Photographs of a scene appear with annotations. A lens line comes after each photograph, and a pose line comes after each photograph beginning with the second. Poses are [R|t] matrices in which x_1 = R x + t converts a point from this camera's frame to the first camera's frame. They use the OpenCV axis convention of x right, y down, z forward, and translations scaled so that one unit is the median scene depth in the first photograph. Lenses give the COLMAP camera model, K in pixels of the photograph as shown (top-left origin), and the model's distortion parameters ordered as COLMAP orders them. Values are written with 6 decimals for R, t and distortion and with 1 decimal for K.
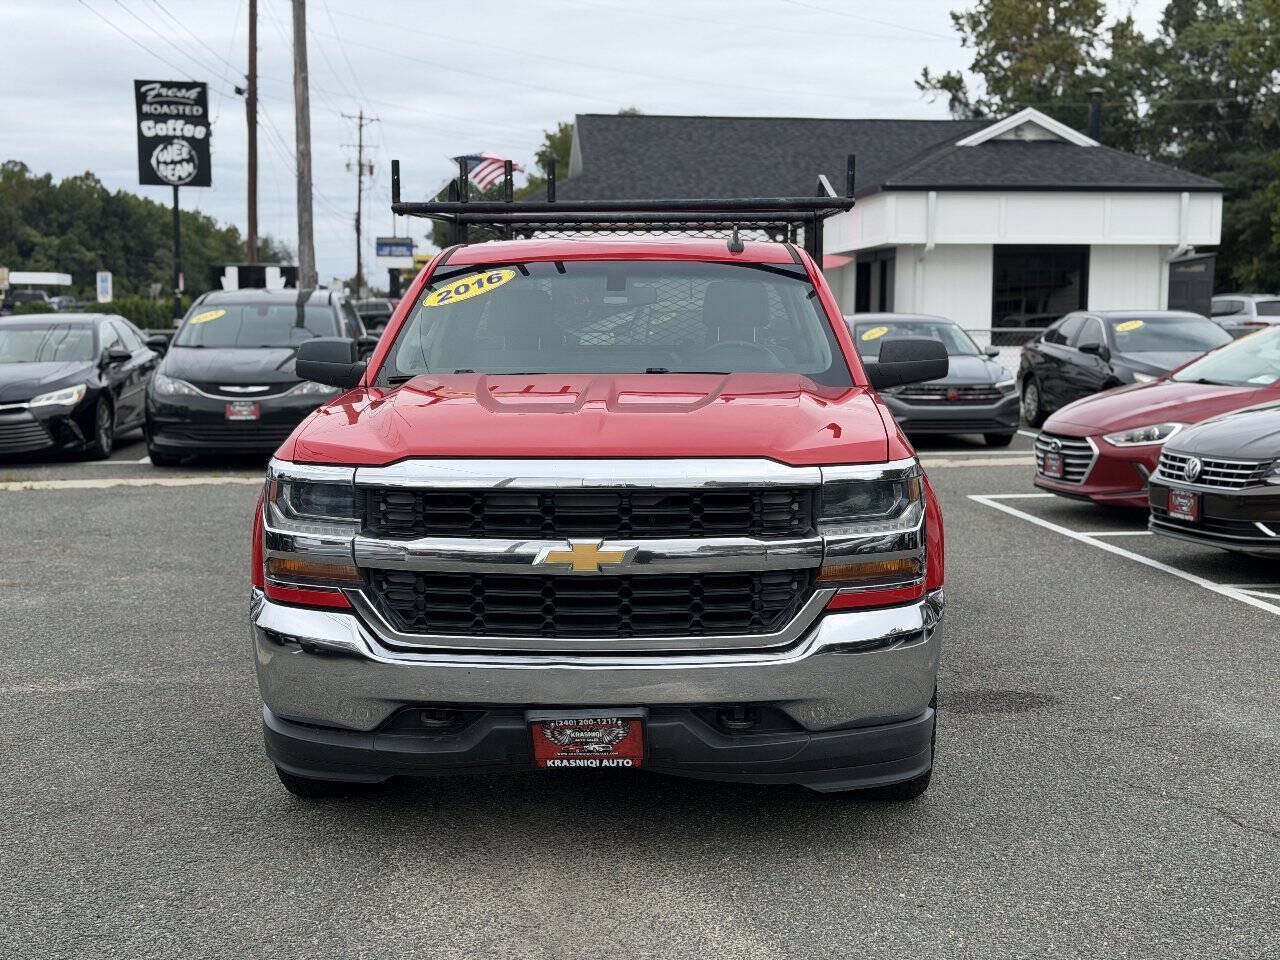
lens RADIAL K [[1765.4, 0, 634.0], [0, 1765.4, 478.7], [0, 0, 1]] dist [0.115764, 0.000000]
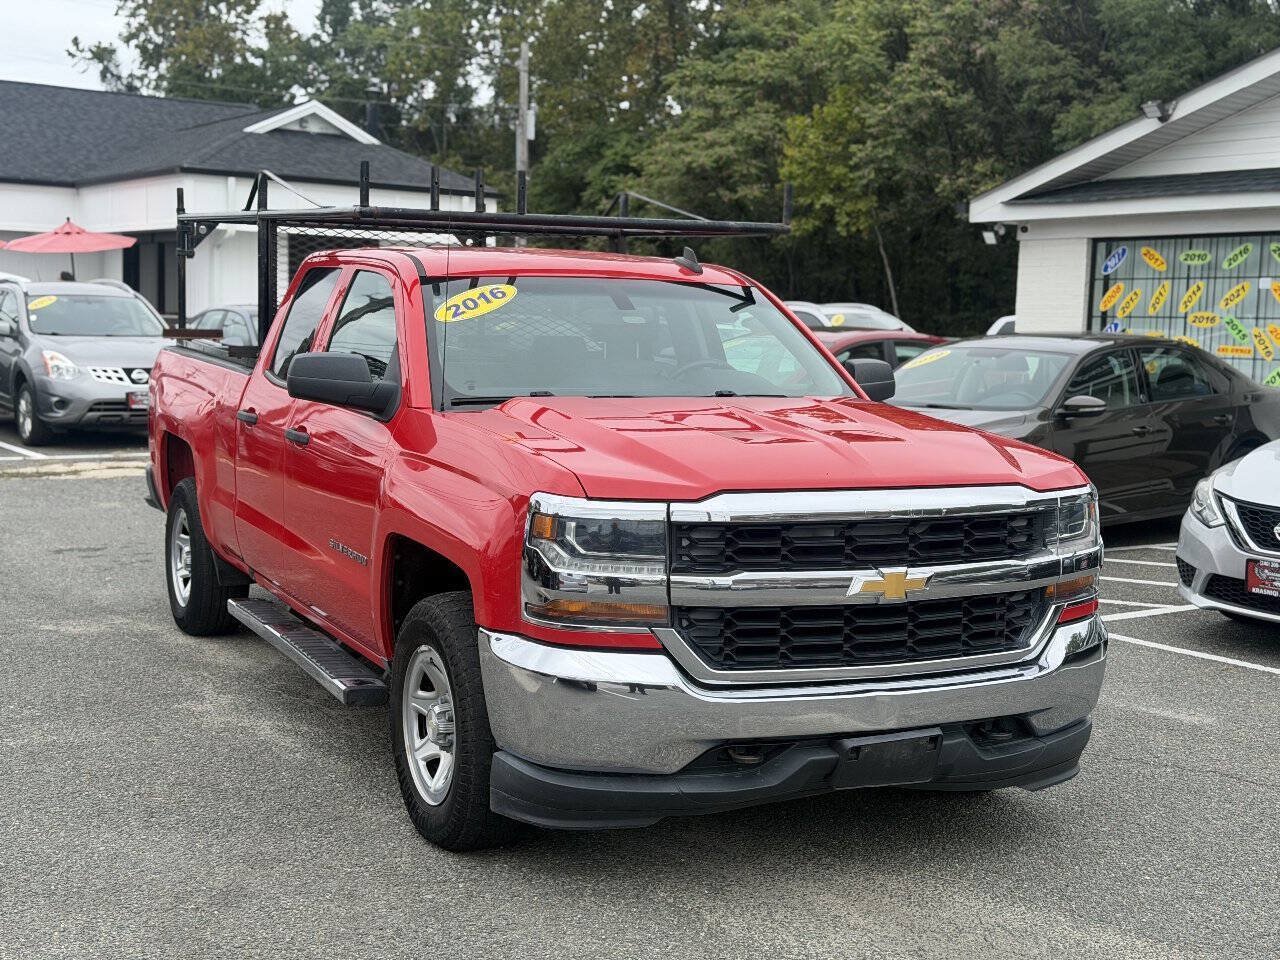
lens RADIAL K [[1765.4, 0, 640.2], [0, 1765.4, 491.2], [0, 0, 1]] dist [0.115764, 0.000000]
pose [[0.885931, -0.021541, 0.463318, -0.146801], [0.014013, 0.999708, 0.019683, -0.007593], [-0.463606, -0.010945, 0.885974, 0.036321]]
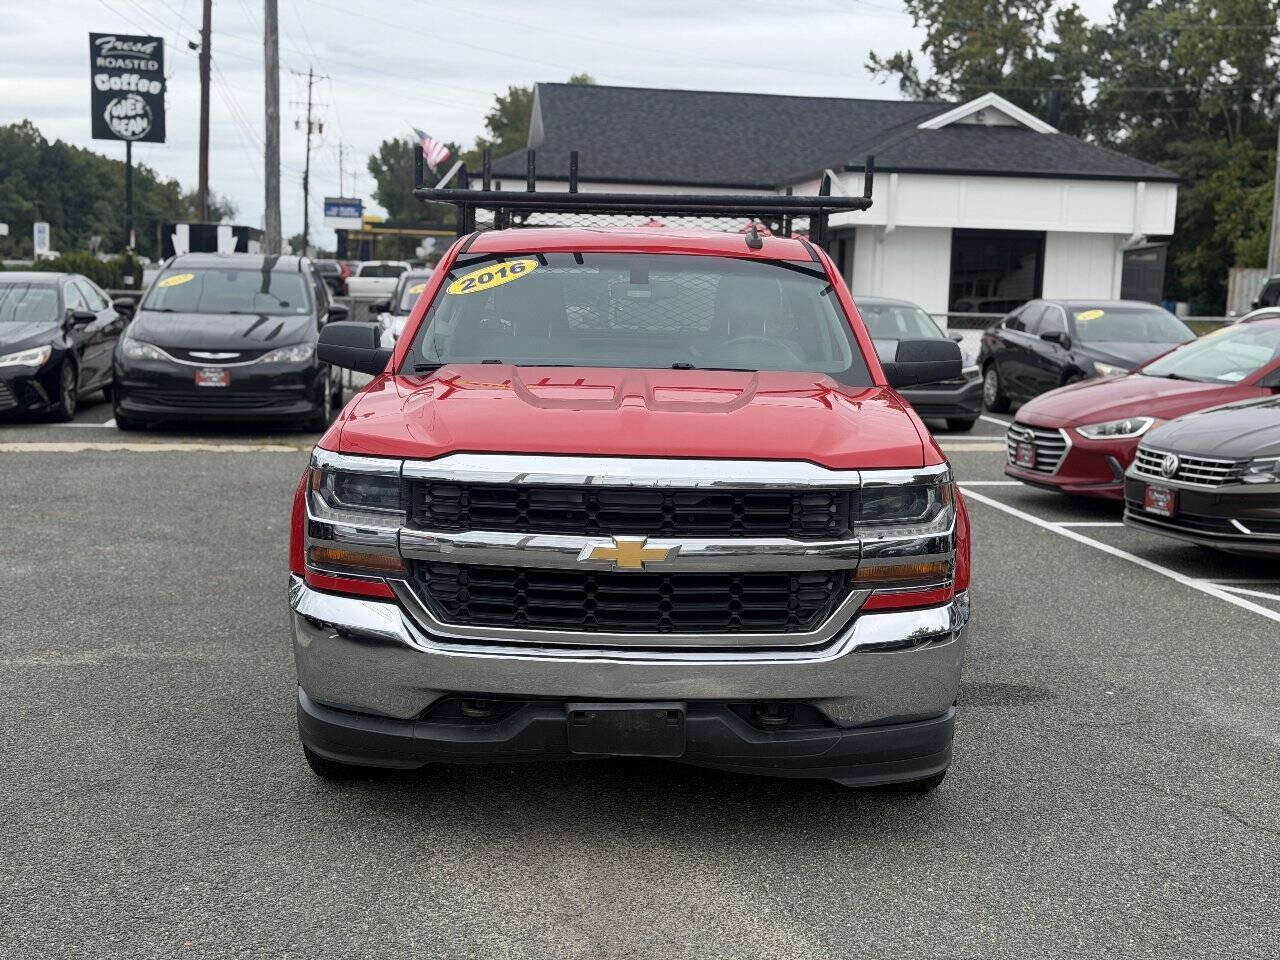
lens RADIAL K [[1765.4, 0, 643.1], [0, 1765.4, 475.8], [0, 0, 1]] dist [0.115764, 0.000000]
pose [[0.998964, 0.024518, 0.038337, -0.013836], [-0.025129, 0.999564, 0.015533, -0.003902], [-0.037939, -0.016480, 0.999144, -0.004313]]
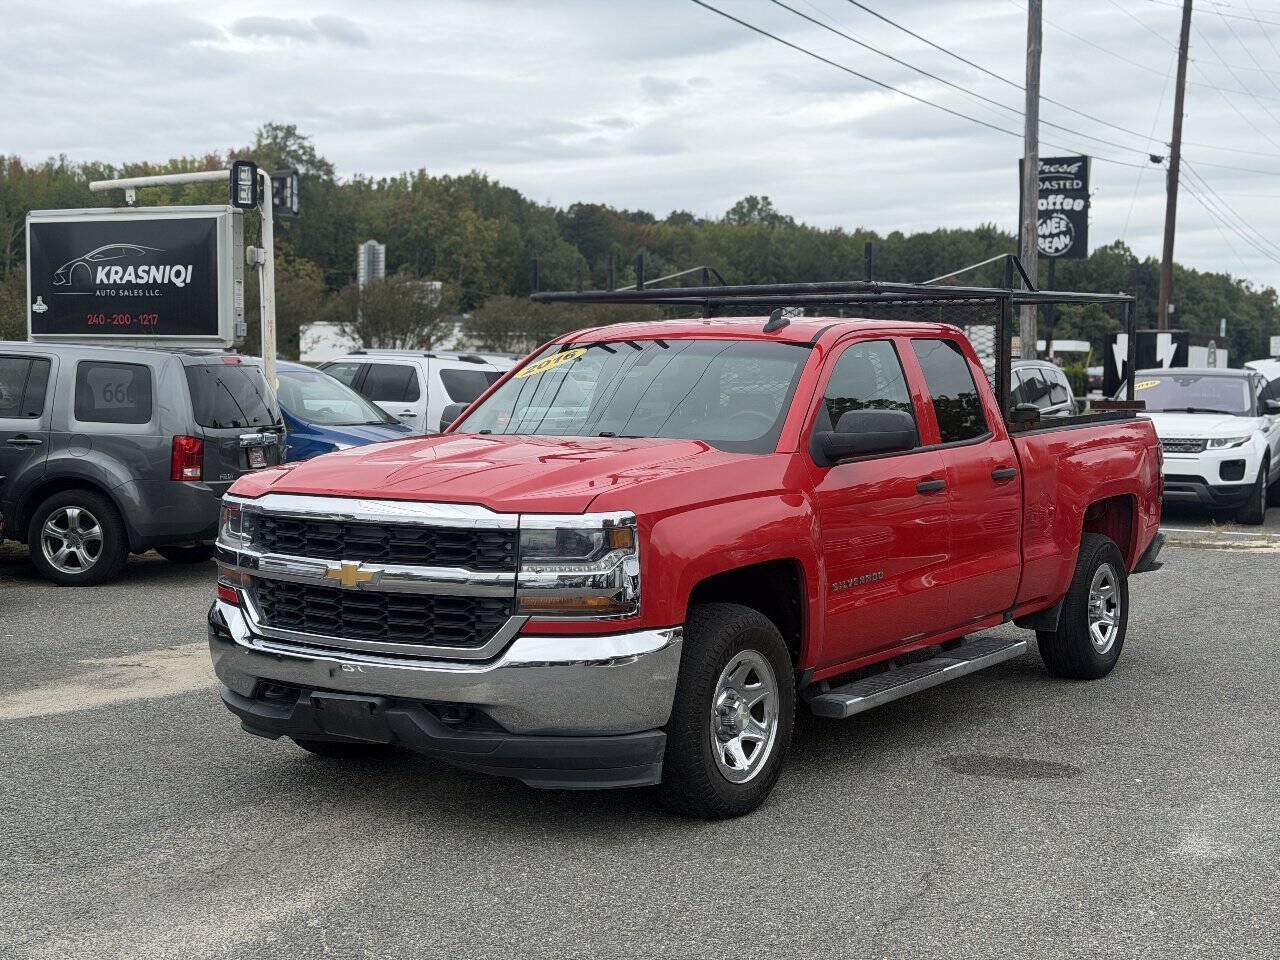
lens RADIAL K [[1765.4, 0, 640.4], [0, 1765.4, 481.1], [0, 0, 1]] dist [0.115764, 0.000000]
pose [[0.849621, 0.039831, -0.525887, 0.191098], [-0.058331, 0.998123, -0.018640, -0.002780], [0.524158, 0.046513, 0.850350, 0.003053]]
